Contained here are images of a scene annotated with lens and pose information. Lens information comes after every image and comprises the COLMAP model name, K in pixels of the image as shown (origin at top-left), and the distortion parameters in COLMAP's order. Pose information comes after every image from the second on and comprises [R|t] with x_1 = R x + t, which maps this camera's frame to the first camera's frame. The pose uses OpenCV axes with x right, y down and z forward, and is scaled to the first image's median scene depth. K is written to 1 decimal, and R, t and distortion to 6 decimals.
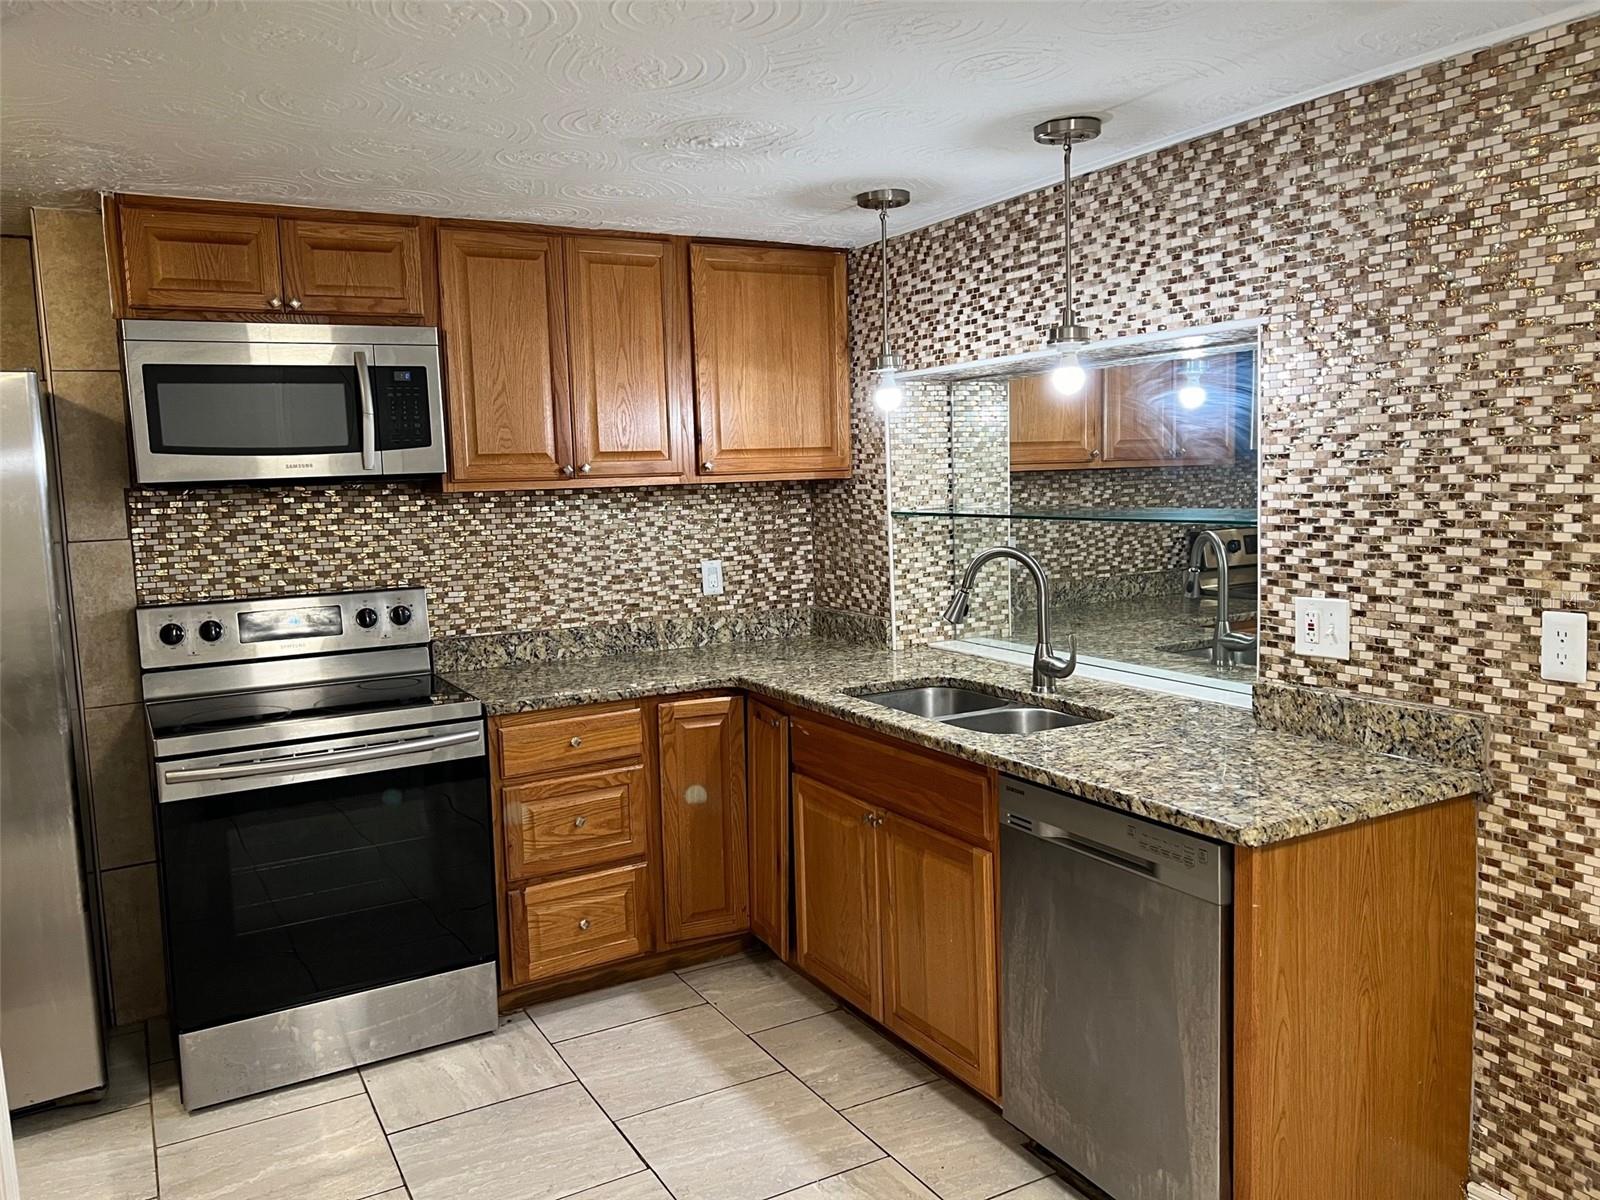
lens RADIAL K [[1202.4, 0, 795.5], [0, 1202.4, 595.5], [0, 0, 1]] dist [0.039993, -0.016204]
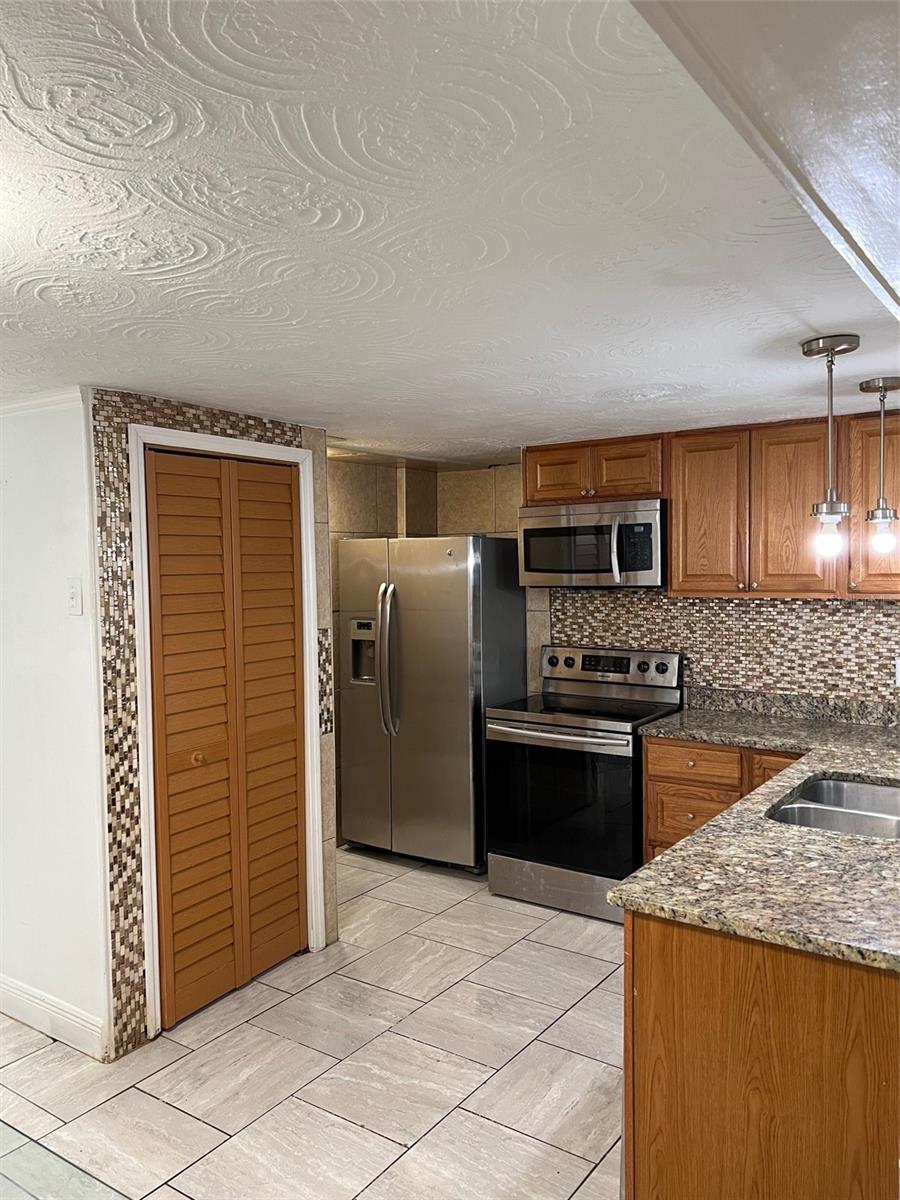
lens RADIAL K [[901.8, 0, 443.7], [0, 901.8, 600.4], [0, 0, 1]] dist [0.039993, -0.016204]
pose [[0.427381, 0.064810, -0.901746, 0.614609], [-0.092888, 0.995296, 0.027510, -0.077145], [0.899287, 0.072004, 0.431390, 0.176311]]
